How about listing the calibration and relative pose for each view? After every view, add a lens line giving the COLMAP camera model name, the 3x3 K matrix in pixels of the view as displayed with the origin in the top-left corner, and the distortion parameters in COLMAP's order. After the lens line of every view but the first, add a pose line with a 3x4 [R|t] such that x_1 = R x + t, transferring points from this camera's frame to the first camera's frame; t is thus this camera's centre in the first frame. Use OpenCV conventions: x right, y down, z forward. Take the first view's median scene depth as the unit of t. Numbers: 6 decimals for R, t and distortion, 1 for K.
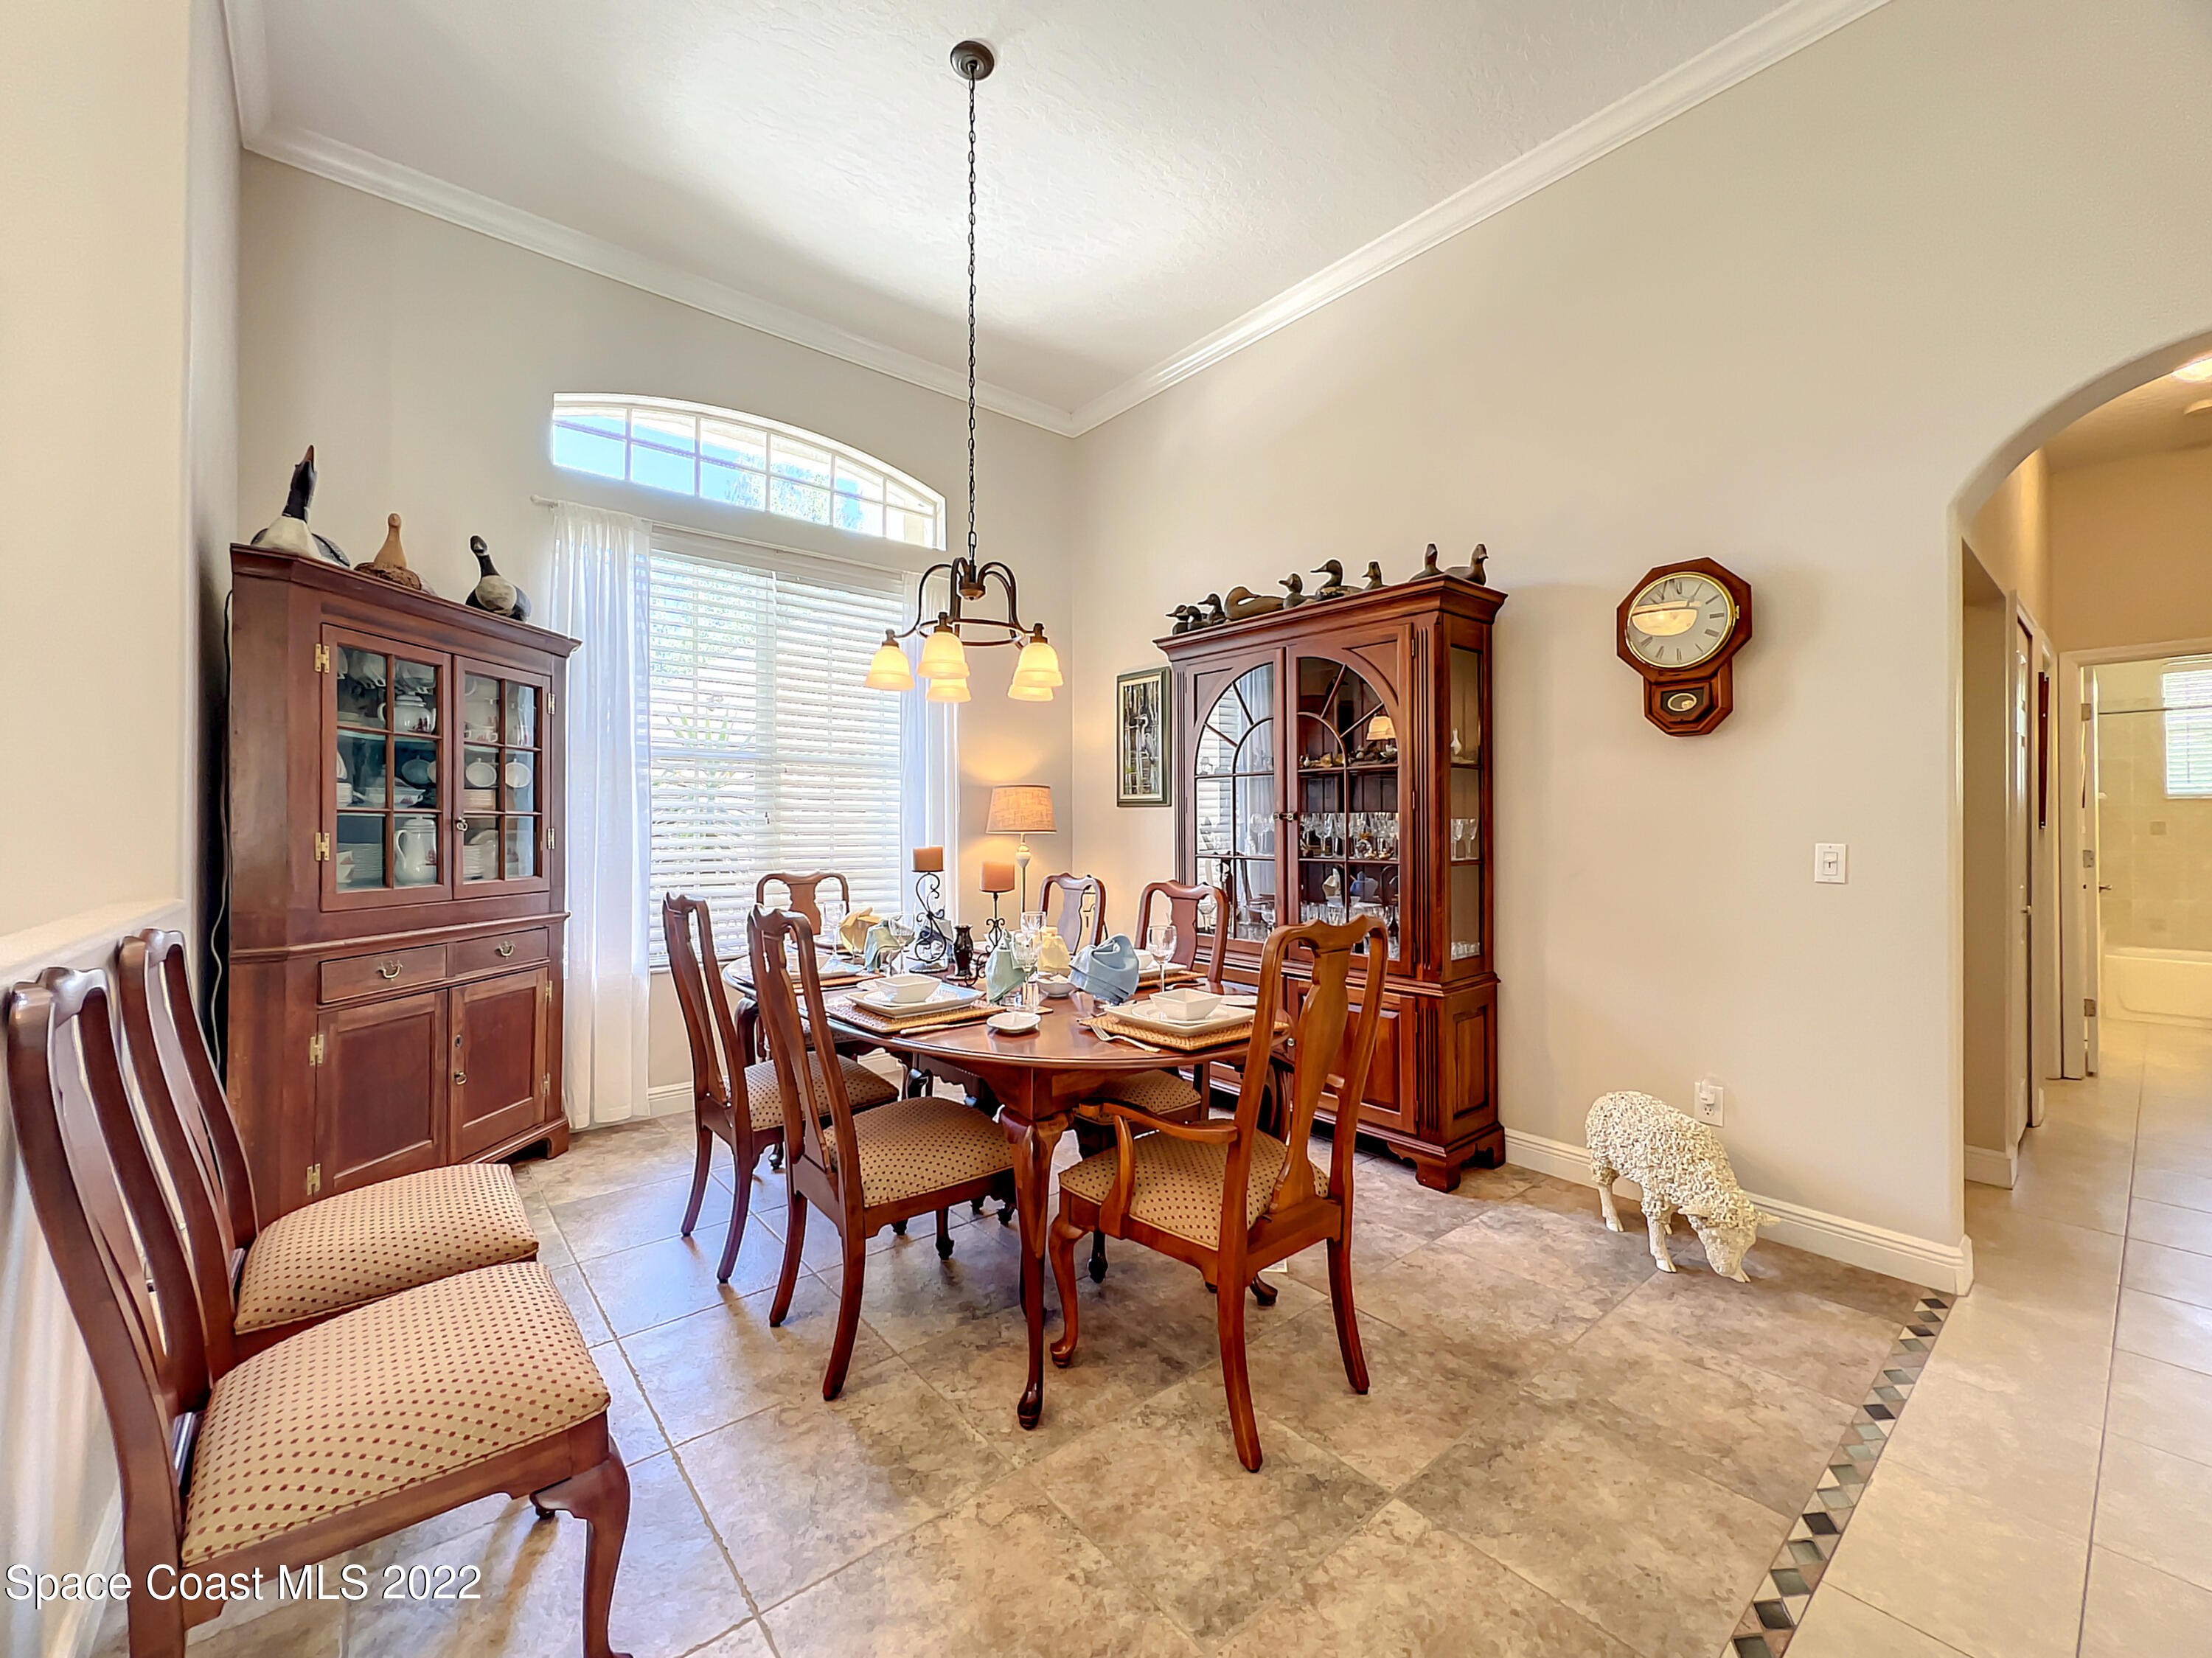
lens RADIAL K [[895.9, 0, 1093.2], [0, 895.9, 826.0], [0, 0, 1]] dist [-0.000173, -0.000117]
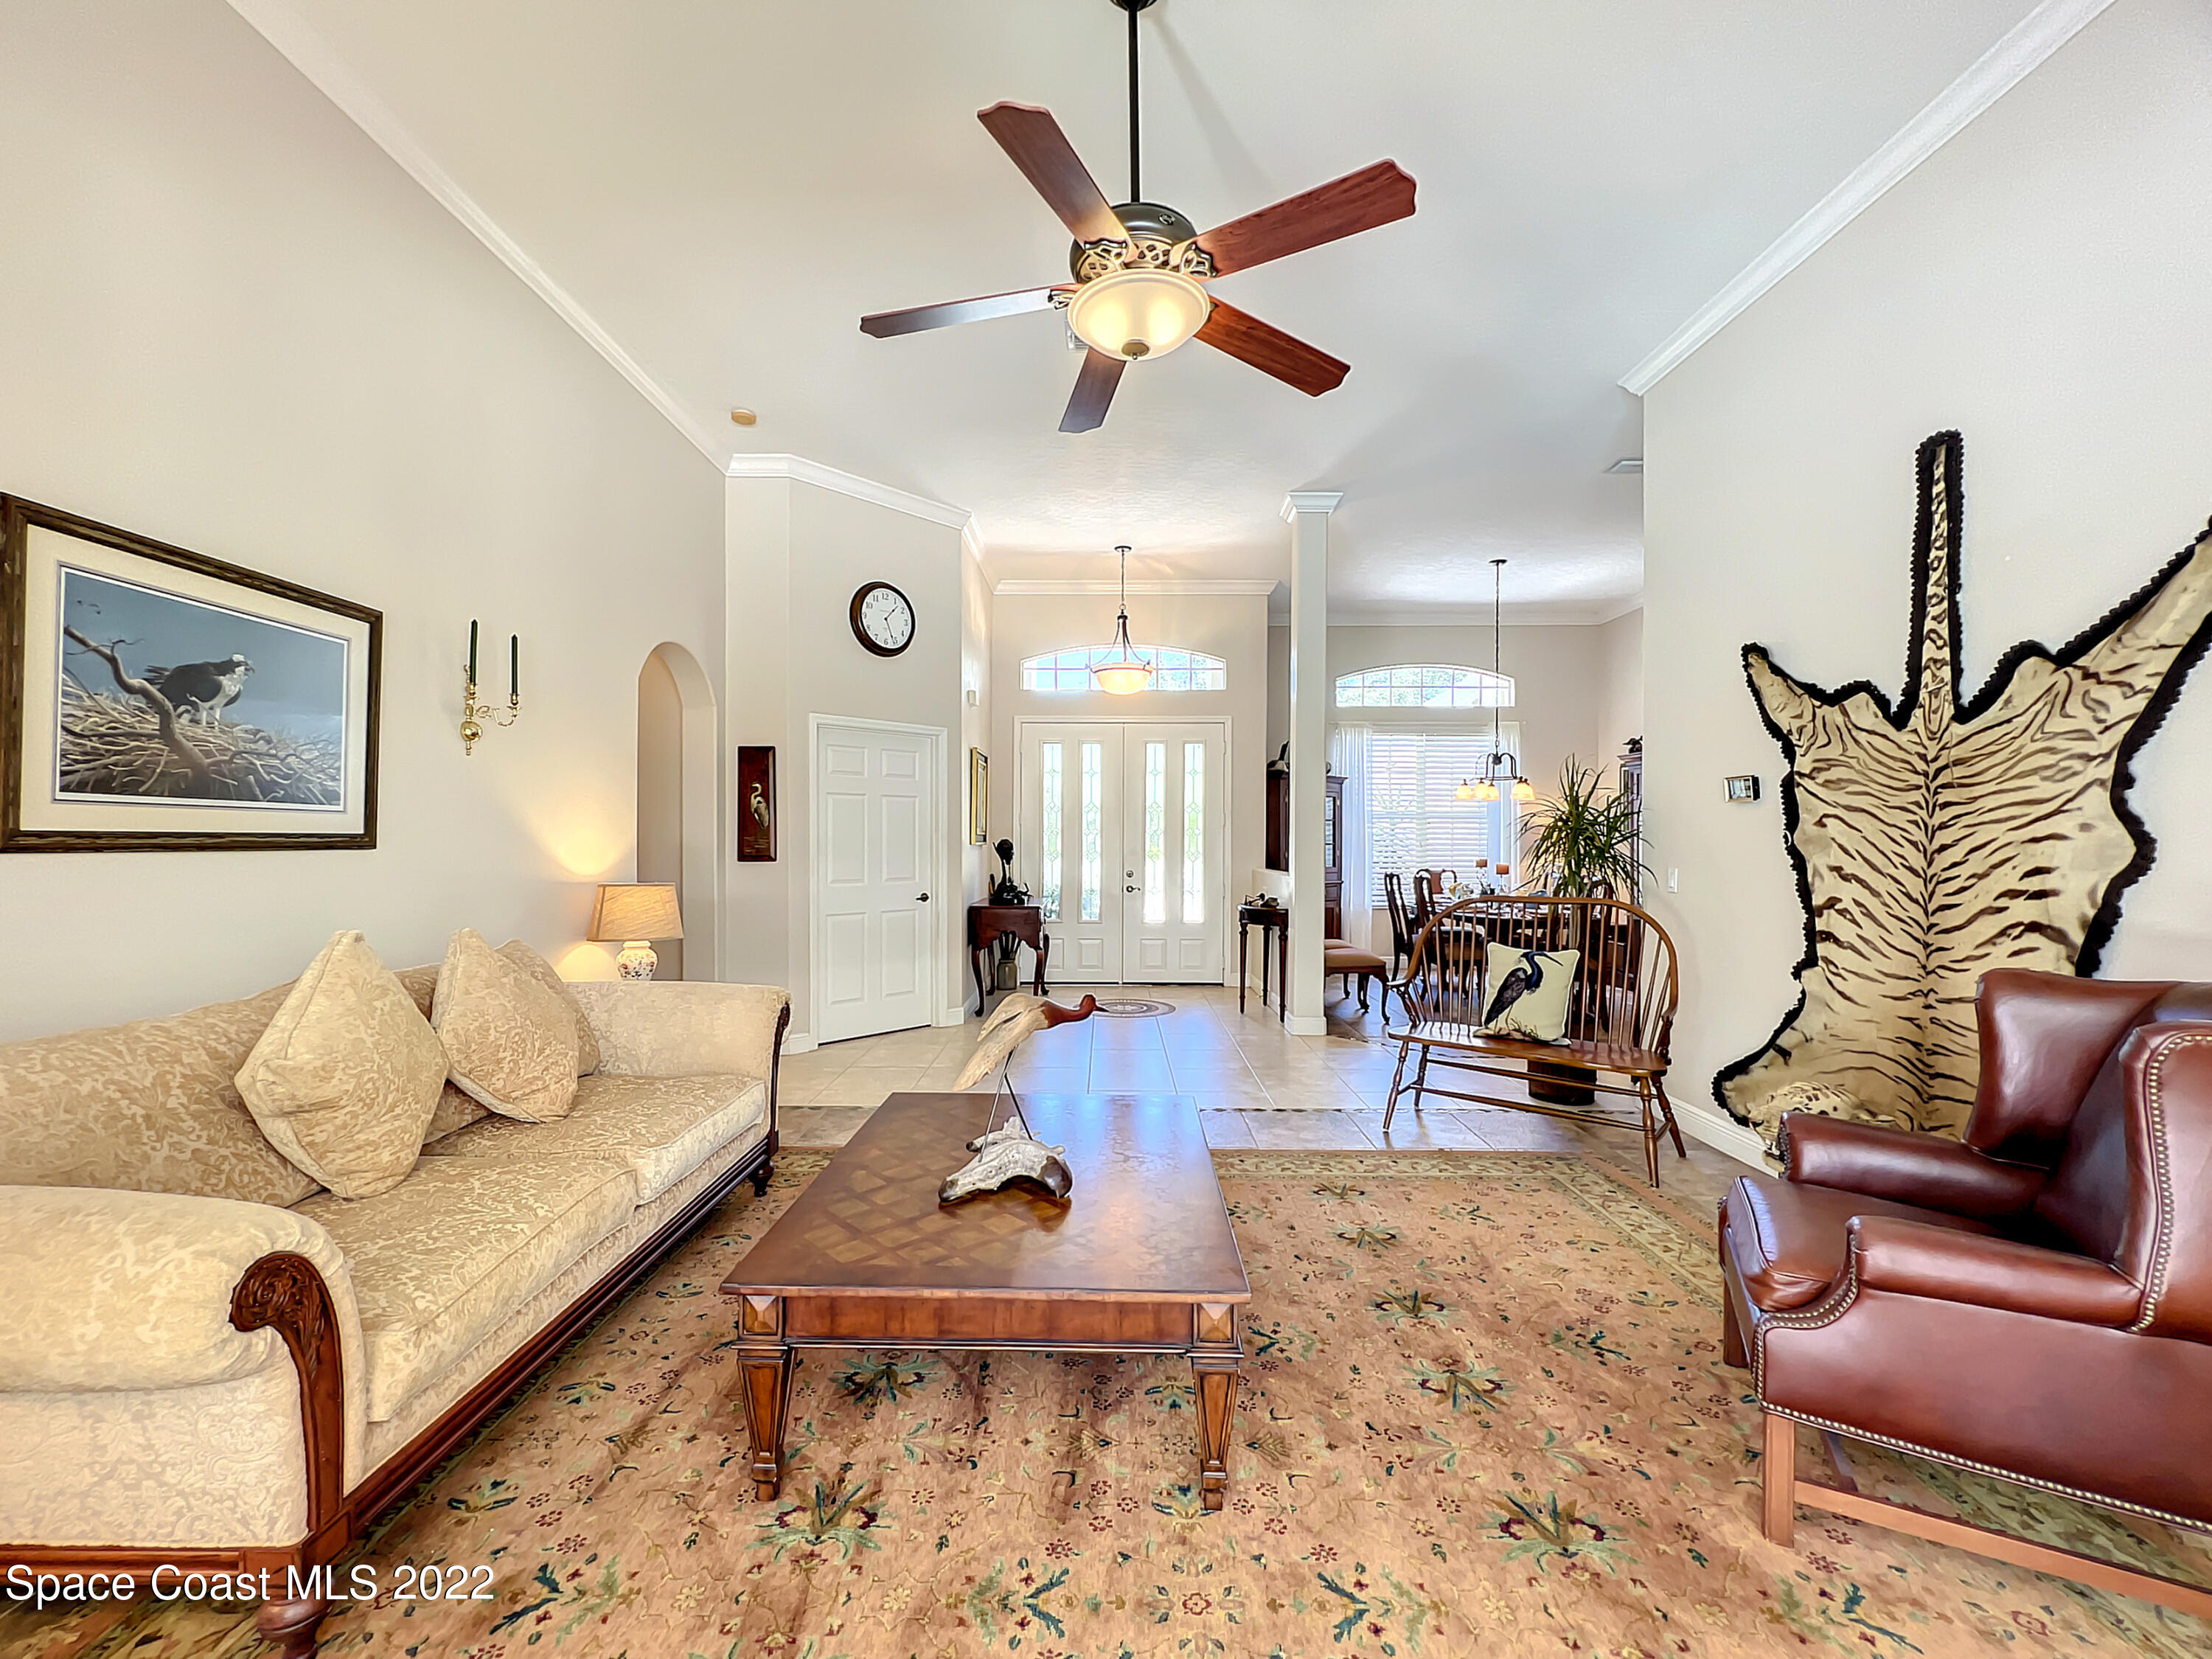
lens RADIAL K [[896.0, 0, 1093.2], [0, 896.0, 826.5], [0, 0, 1]] dist [-0.000173, -0.000117]
pose [[0.756915, -0.003125, -0.653506, 0.639524], [-0.005752, 0.999918, -0.011444, -0.030412], [0.653488, 0.012421, 0.756835, -1.651571]]
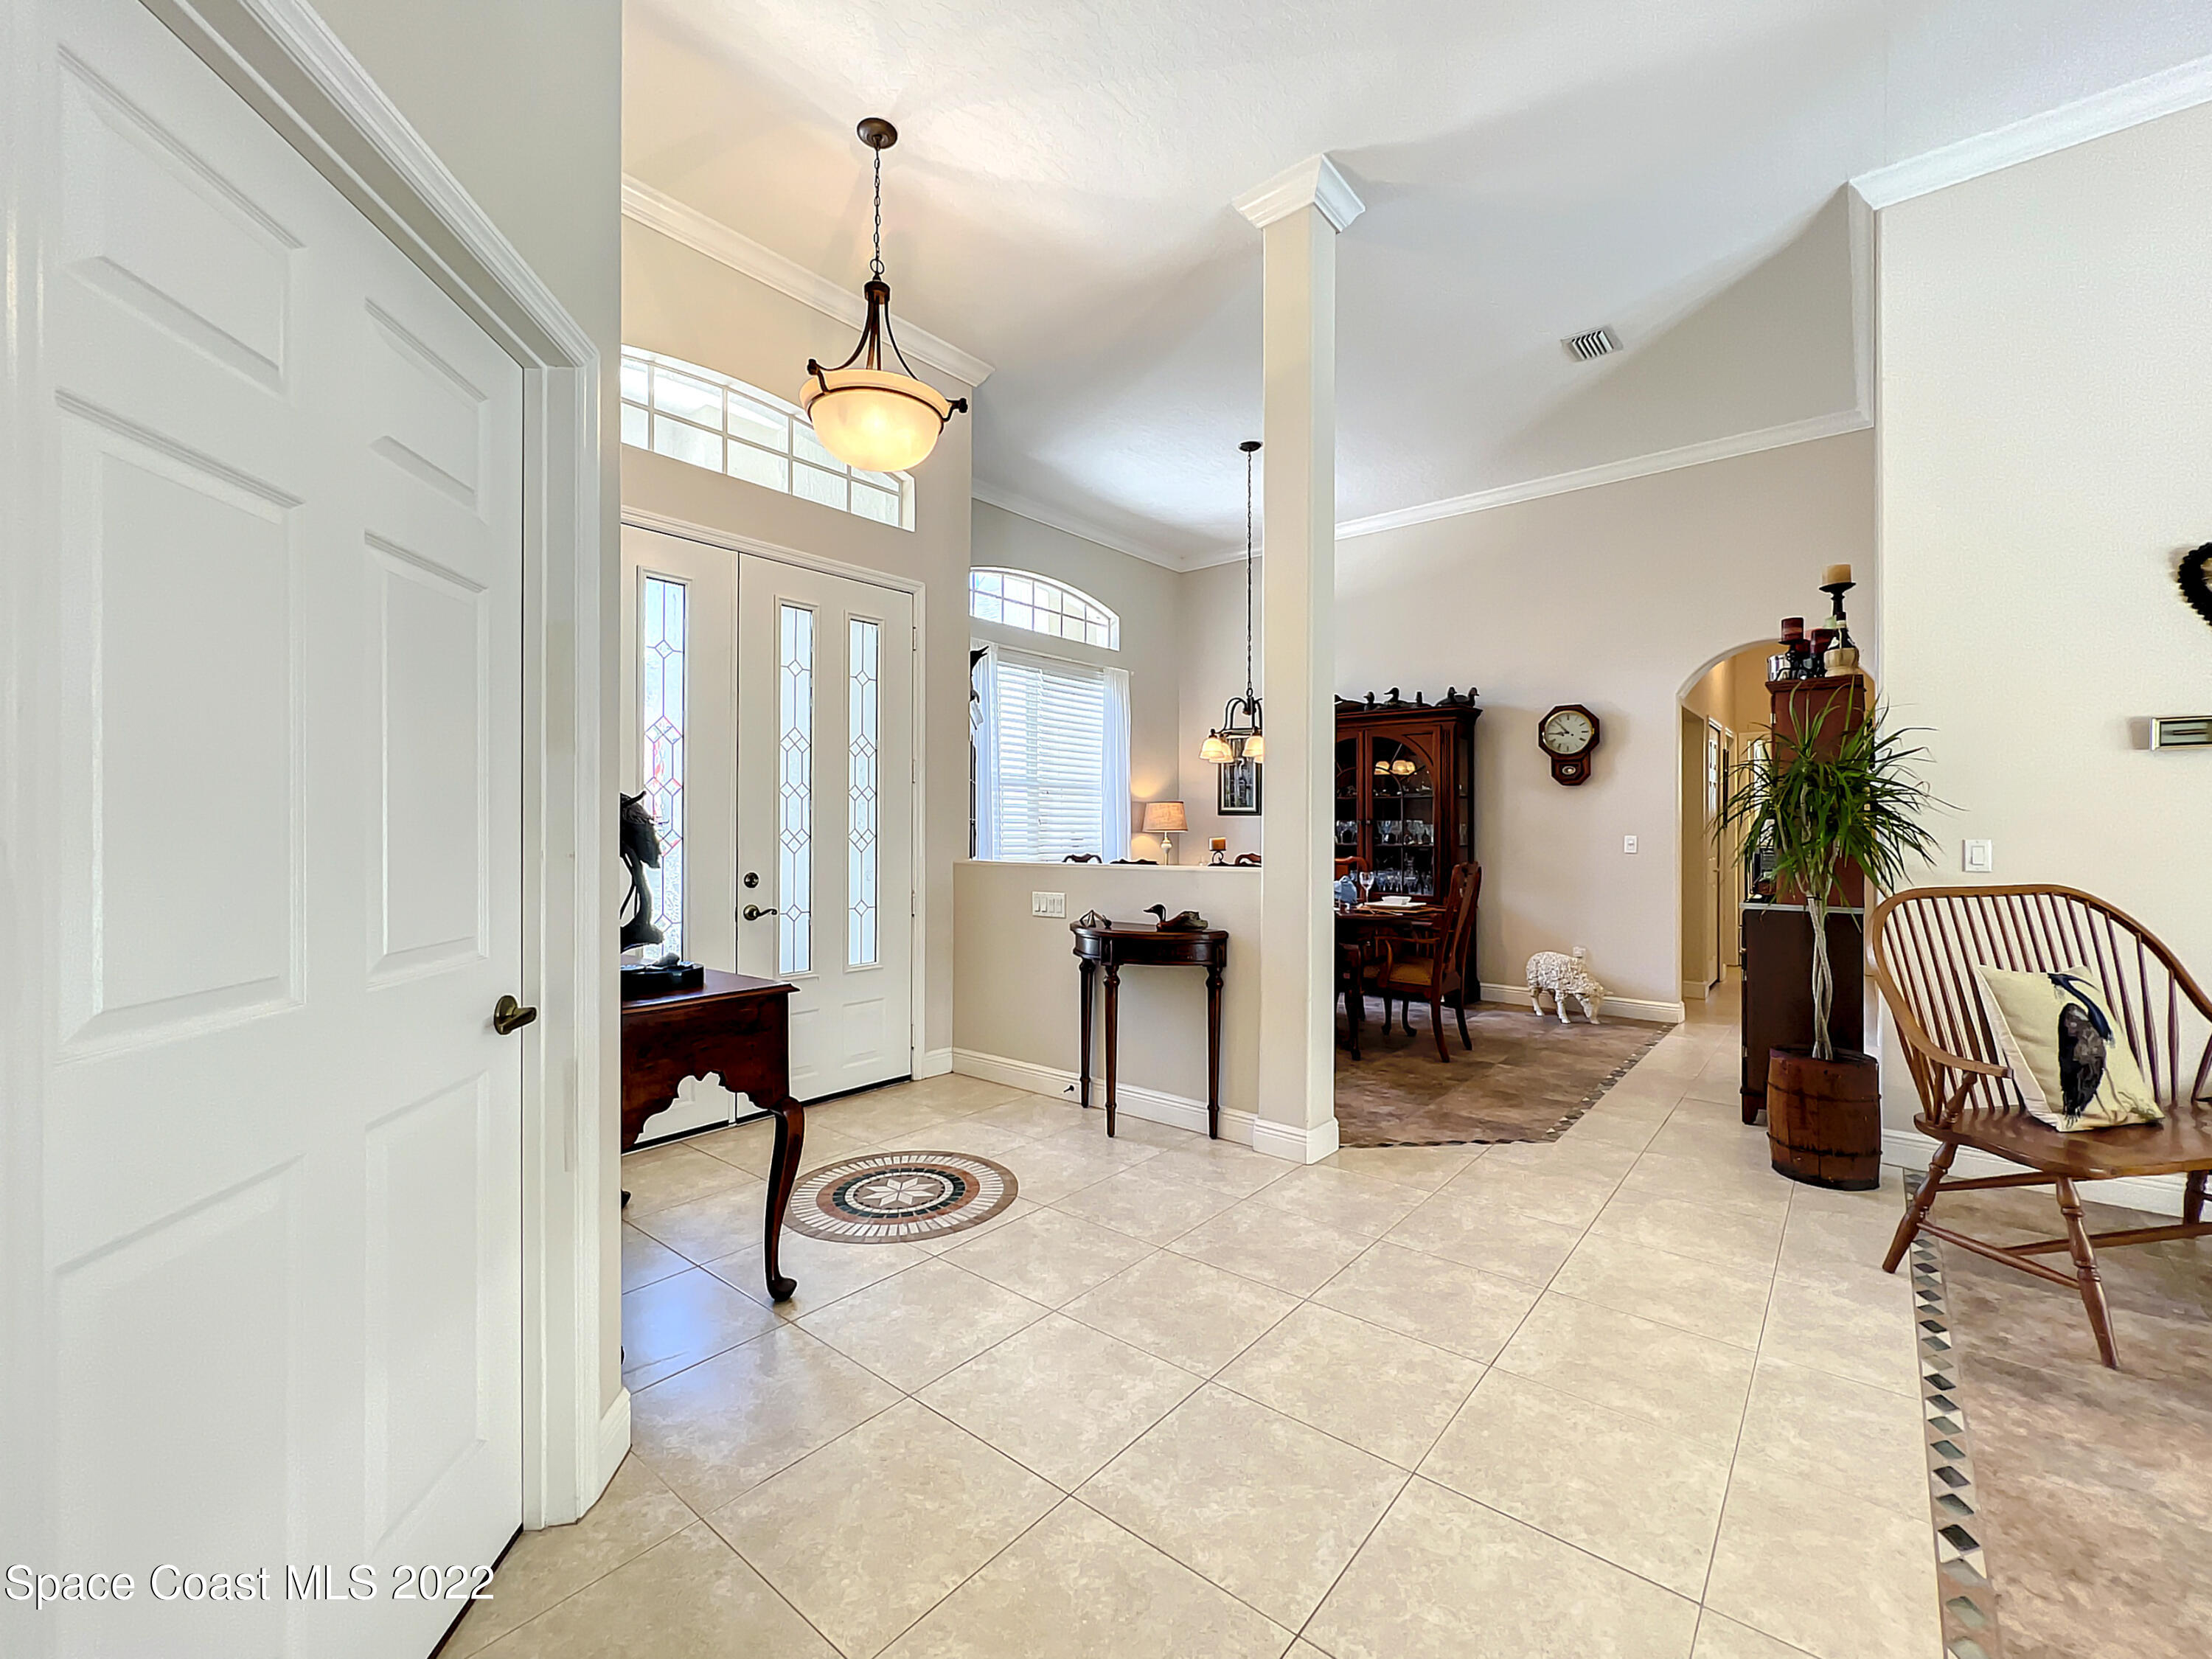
lens RADIAL K [[938.0, 0, 1065.7], [0, 938.0, 824.8], [0, 0, 1]] dist [-0.003052, -0.000259]
pose [[0.987244, 0.003183, 0.159182, -0.793496], [-0.002610, 0.999989, -0.003808, 0.004452], [-0.159193, 0.003344, 0.987242, -0.913792]]
